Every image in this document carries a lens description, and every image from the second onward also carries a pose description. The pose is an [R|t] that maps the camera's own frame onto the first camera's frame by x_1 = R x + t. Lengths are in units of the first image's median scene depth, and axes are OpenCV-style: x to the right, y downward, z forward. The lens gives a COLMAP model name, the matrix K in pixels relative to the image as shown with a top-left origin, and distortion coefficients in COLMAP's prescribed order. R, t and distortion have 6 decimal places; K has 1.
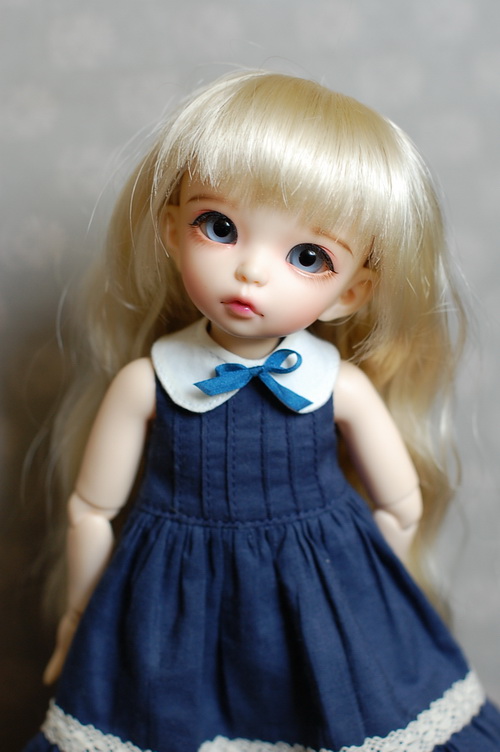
lens RADIAL K [[1795.8, 0, 250.0], [0, 1795.8, 376.0], [0, 0, 1]] dist [-0.206552, 0.058455]
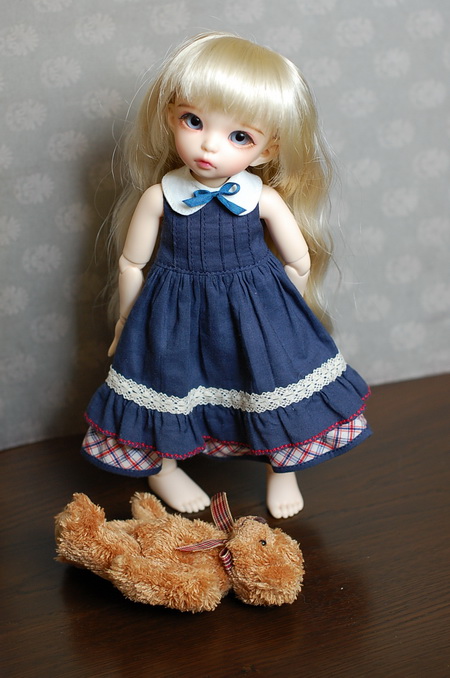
lens RADIAL K [[1619.1, 0, 225.0], [0, 1619.1, 339.0], [0, 0, 1]] dist [-0.206552, 0.058455]
pose [[0.997650, 0.011873, -0.067475, 0.126877], [-0.000666, 0.986504, 0.163735, -0.127486], [0.068508, -0.163305, 0.984194, -0.680372]]
